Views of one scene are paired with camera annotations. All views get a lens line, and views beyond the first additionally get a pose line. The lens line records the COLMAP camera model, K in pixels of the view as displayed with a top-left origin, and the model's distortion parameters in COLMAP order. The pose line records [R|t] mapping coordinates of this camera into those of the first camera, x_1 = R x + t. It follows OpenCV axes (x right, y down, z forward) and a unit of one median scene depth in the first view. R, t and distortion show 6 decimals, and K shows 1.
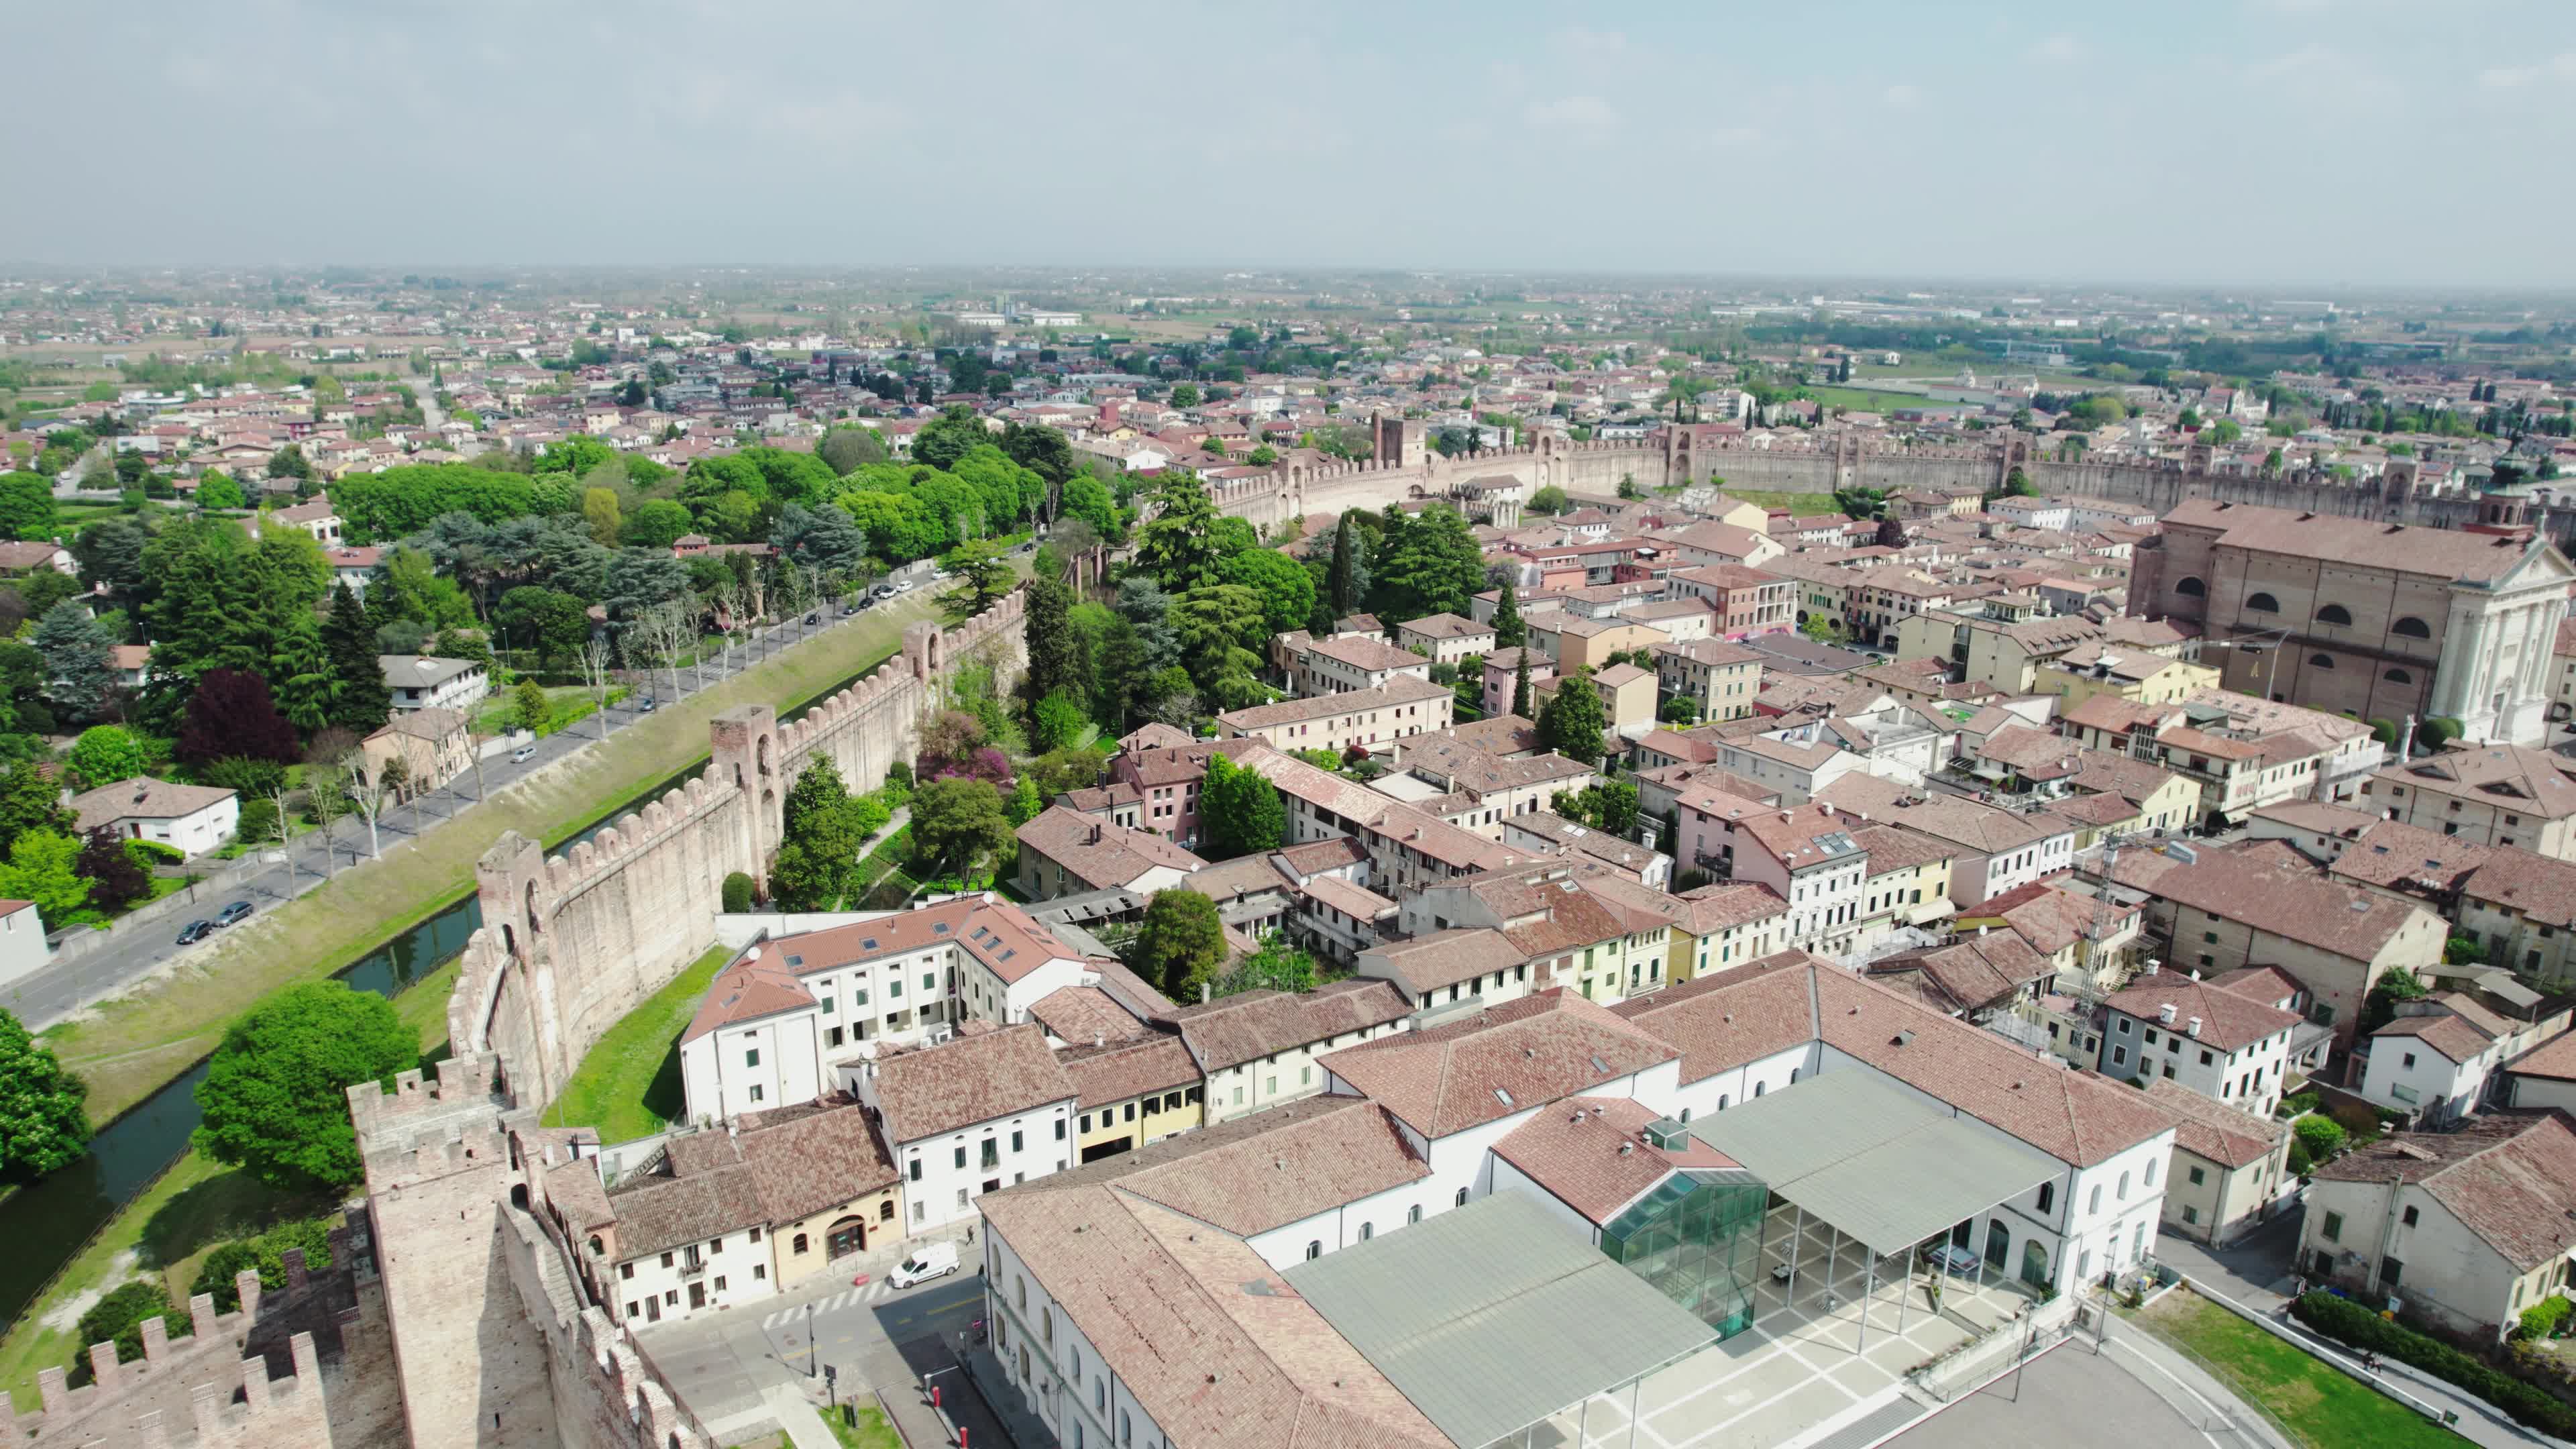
lens RADIAL K [[1648.4, 0, 1283.3], [0, 1648.4, 720.0], [0, 0, 1]] dist [-0.071764, 0.067654]
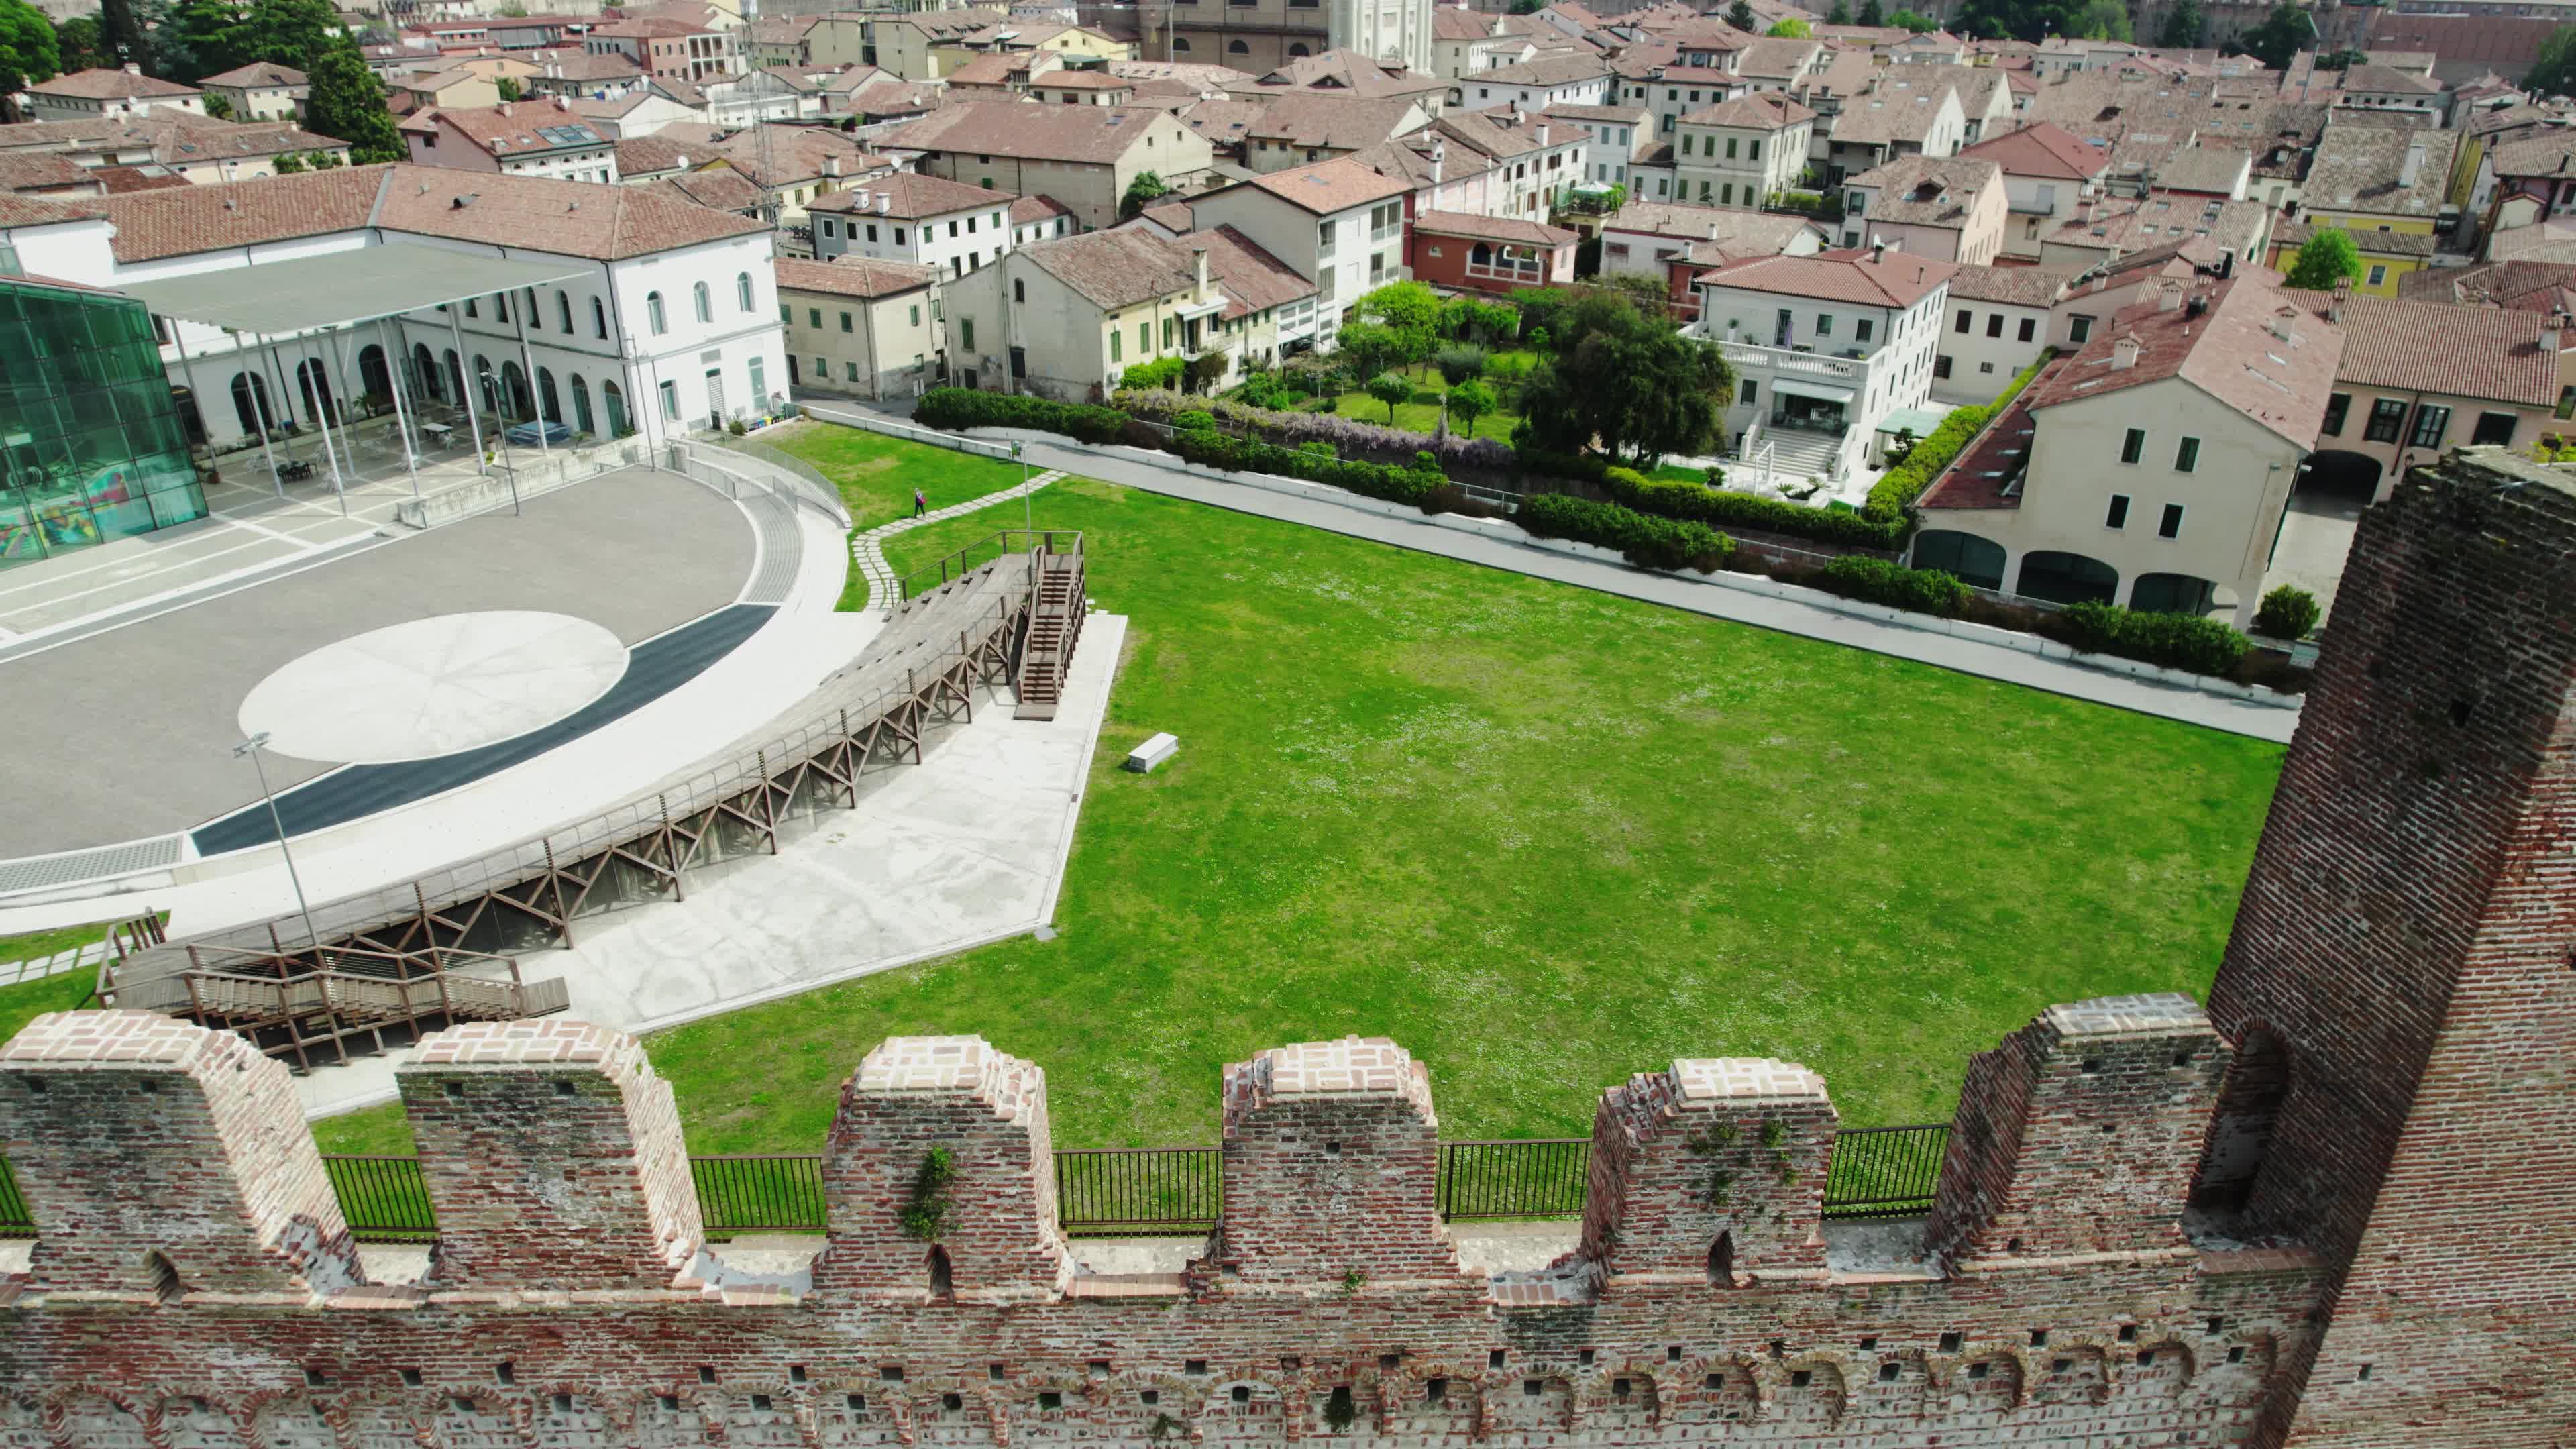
lens RADIAL K [[1639.1, 0, 1283.2], [0, 1639.1, 733.3], [0, 0, 1]] dist [-0.088172, 0.083949]
pose [[0.894049, -0.206382, 0.397595, 0.271347], [0.127684, 0.968138, 0.215420, 0.241937], [-0.429386, -0.141829, 0.891915, 0.055168]]
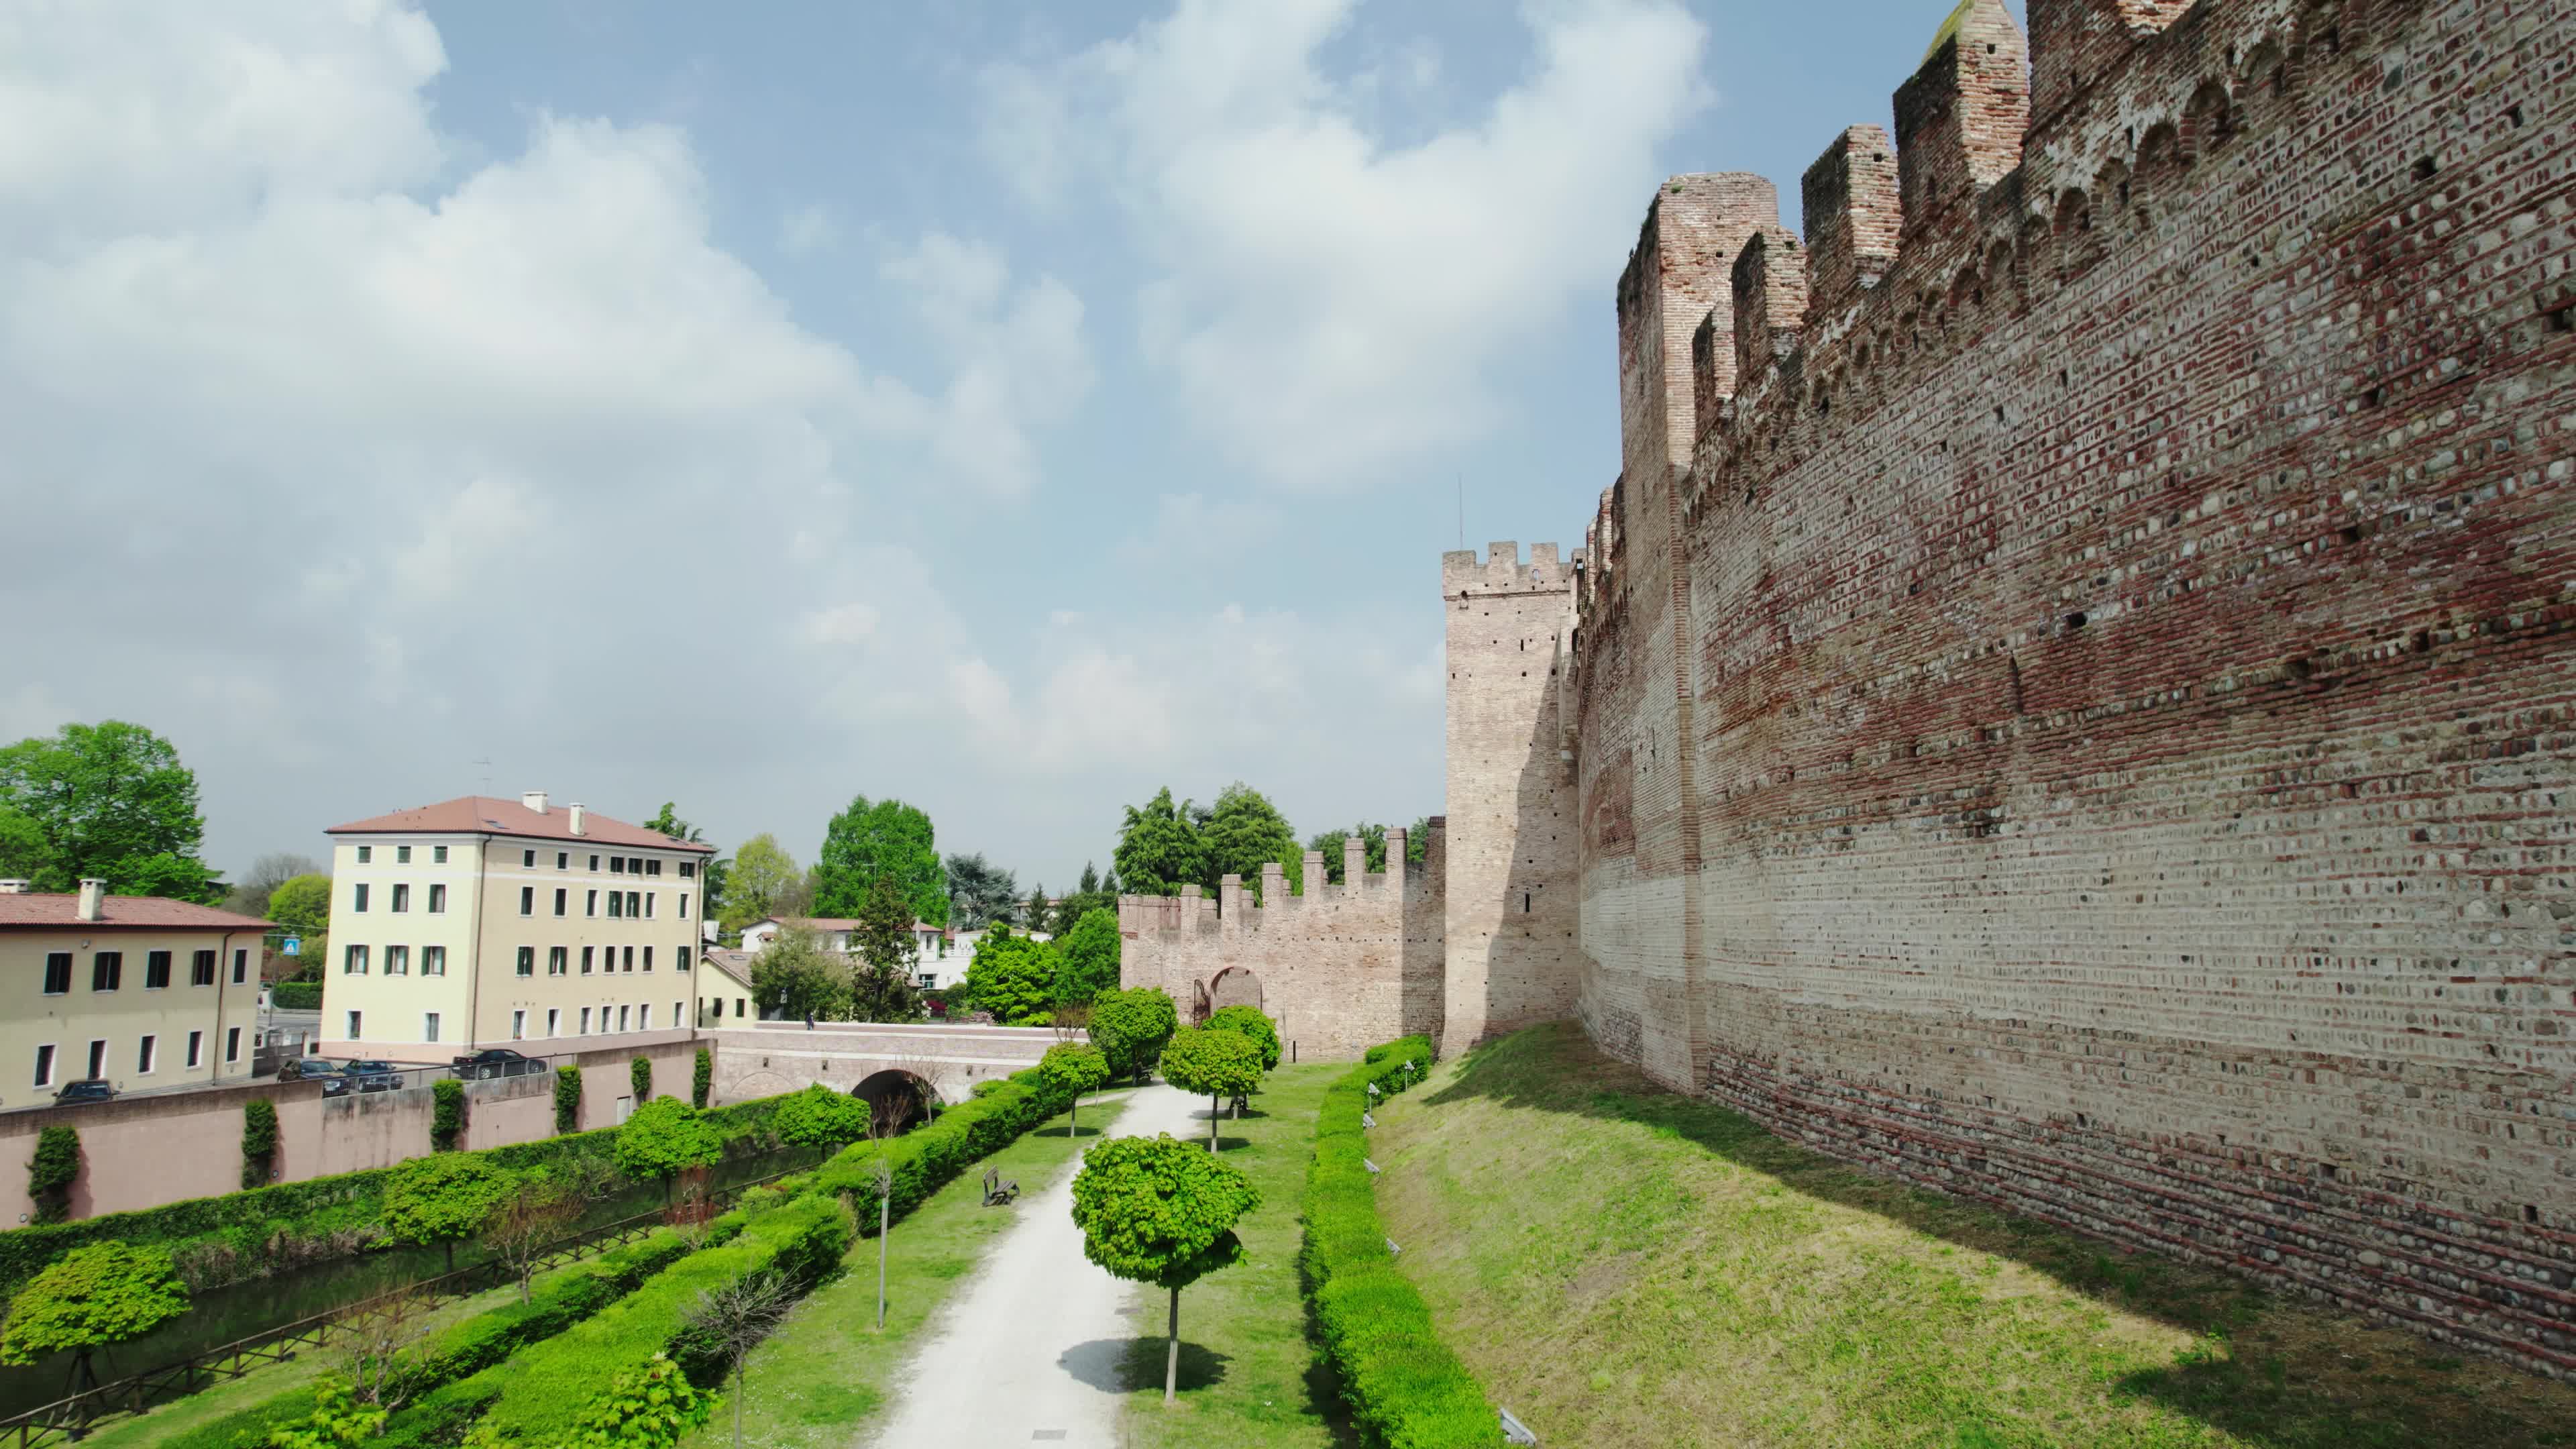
lens RADIAL K [[1648.4, 0, 1283.3], [0, 1648.4, 720.0], [0, 0, 1]] dist [-0.071764, 0.067654]
pose [[0.629275, -0.107382, -0.769729, 0.071528], [-0.216437, 0.927014, -0.306268, 0.334256], [0.746437, 0.359325, 0.560105, 0.184363]]
